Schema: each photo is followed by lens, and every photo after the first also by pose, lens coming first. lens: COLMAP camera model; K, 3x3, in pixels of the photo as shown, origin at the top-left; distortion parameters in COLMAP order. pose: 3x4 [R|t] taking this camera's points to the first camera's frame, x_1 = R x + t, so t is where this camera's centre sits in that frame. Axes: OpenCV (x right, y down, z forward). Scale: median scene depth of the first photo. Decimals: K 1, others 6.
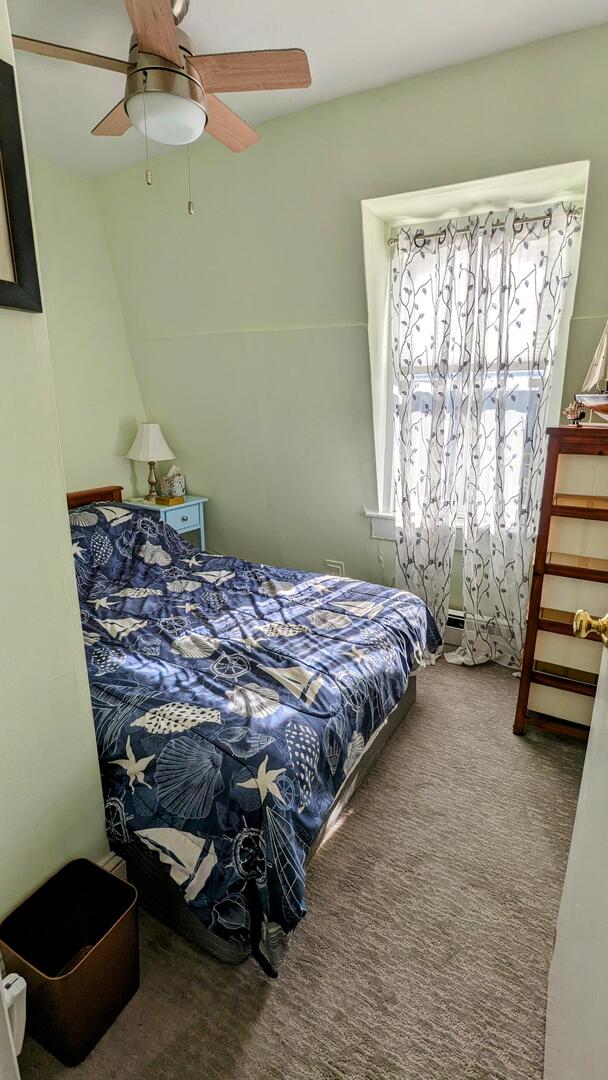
lens RADIAL K [[505.9, 0, 297.7], [0, 505.9, 541.0], [0, 0, 1]] dist [-0.006293, 0.001880]
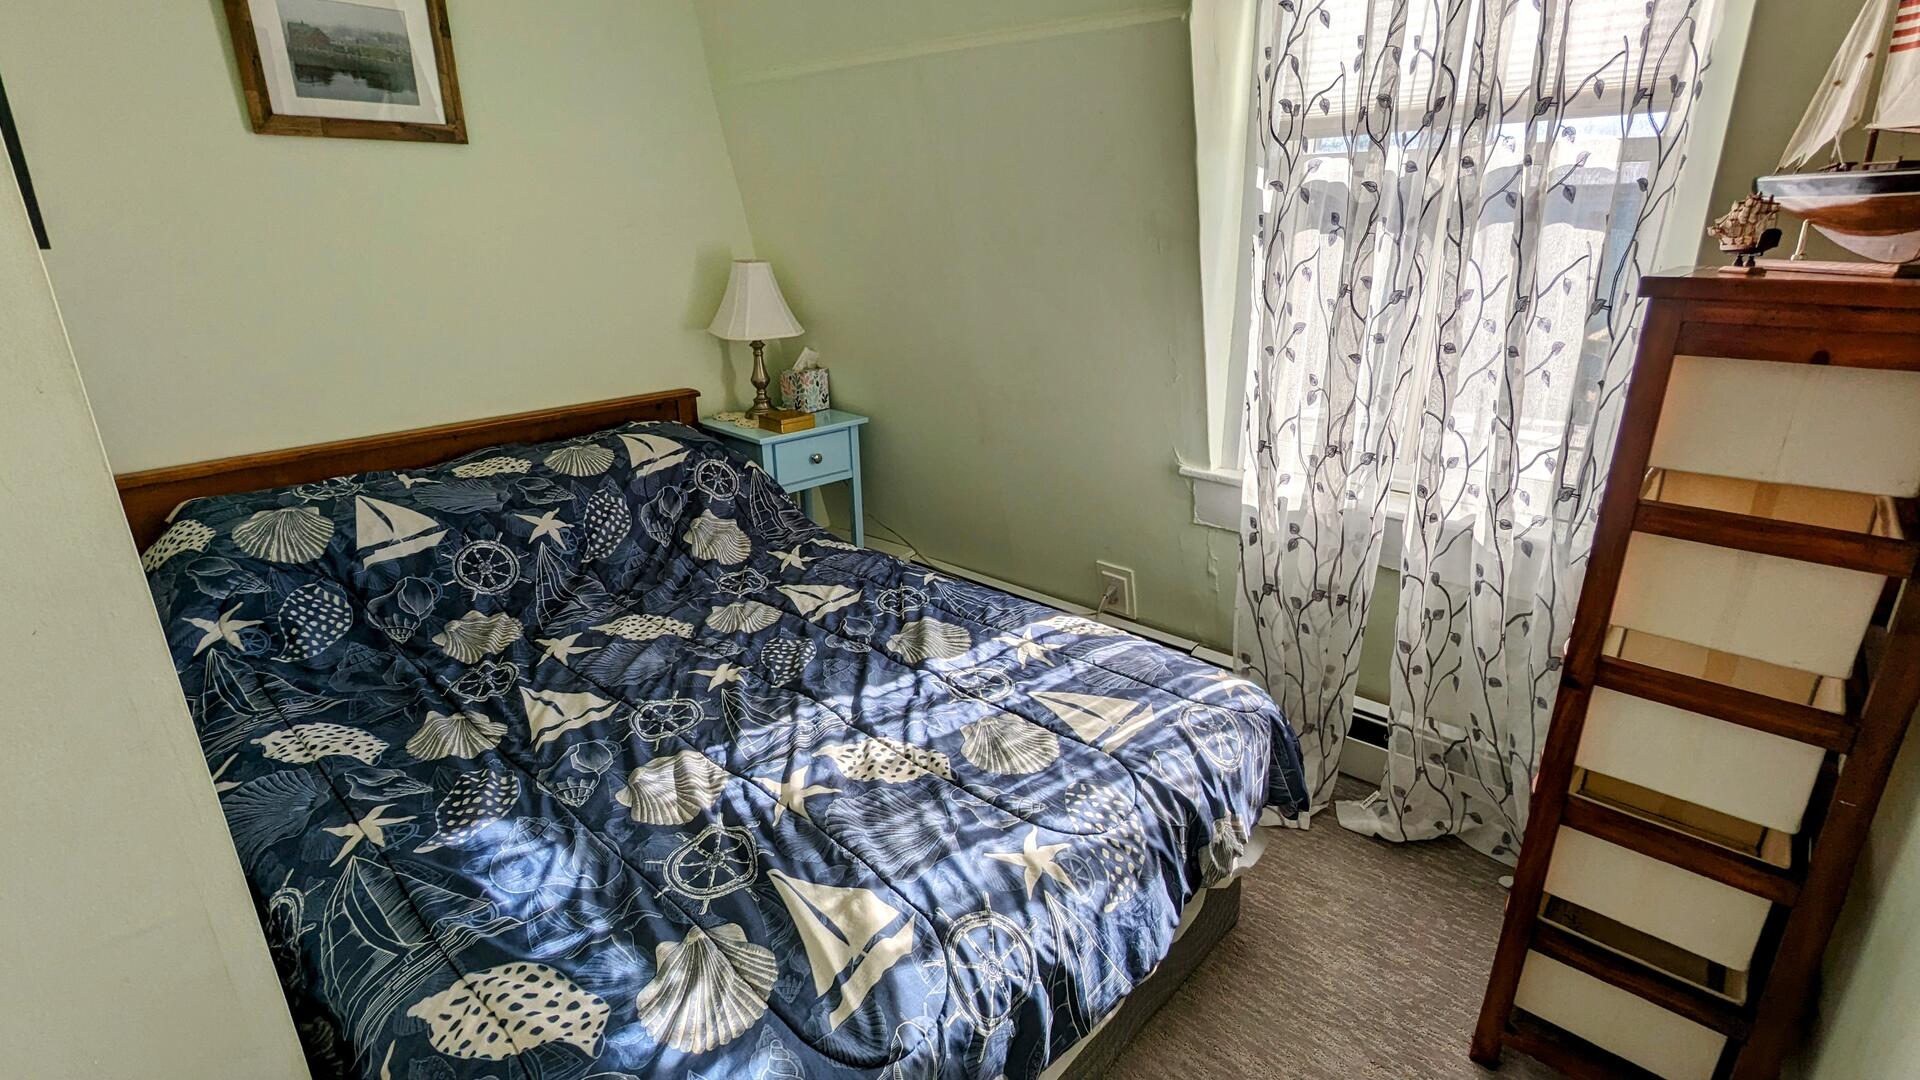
lens RADIAL K [[899.4, 0, 954.0], [0, 899.4, 551.7], [0, 0, 1]] dist [-0.006293, 0.001880]
pose [[0.976494, 0.062518, -0.206281, 0.128339], [-0.044106, 0.994718, 0.092684, -0.055147], [0.210986, -0.081407, 0.974093, 0.218692]]
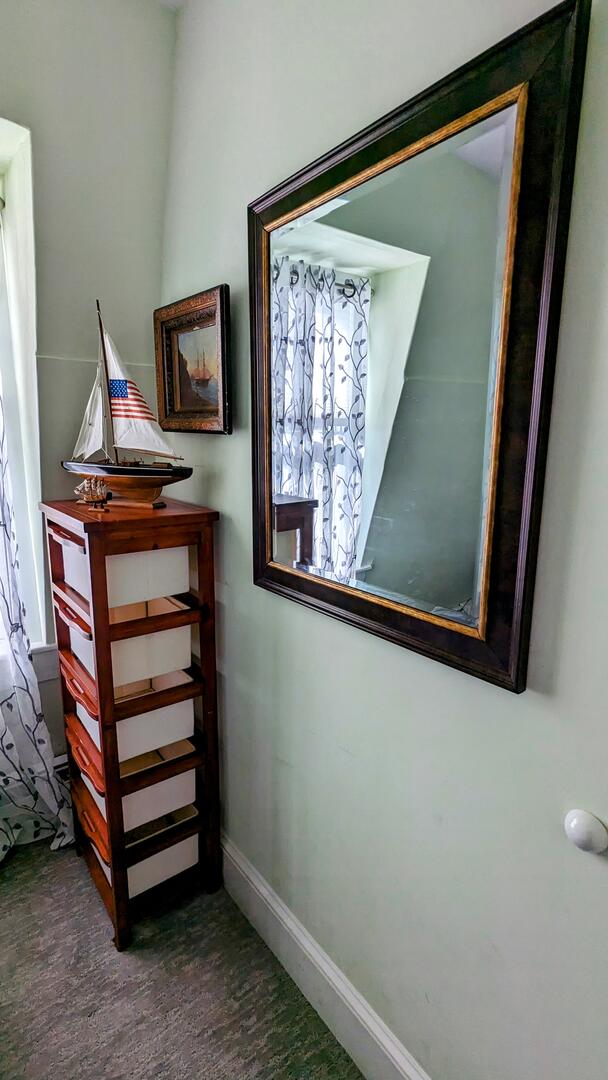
lens RADIAL K [[505.9, 0, 298.8], [0, 505.9, 545.5], [0, 0, 1]] dist [-0.006293, 0.001880]
pose [[0.376476, -0.177864, 0.909192, -0.005006], [0.210467, 0.972156, 0.103031, -0.150032], [-0.902202, 0.152566, 0.403428, 0.359037]]
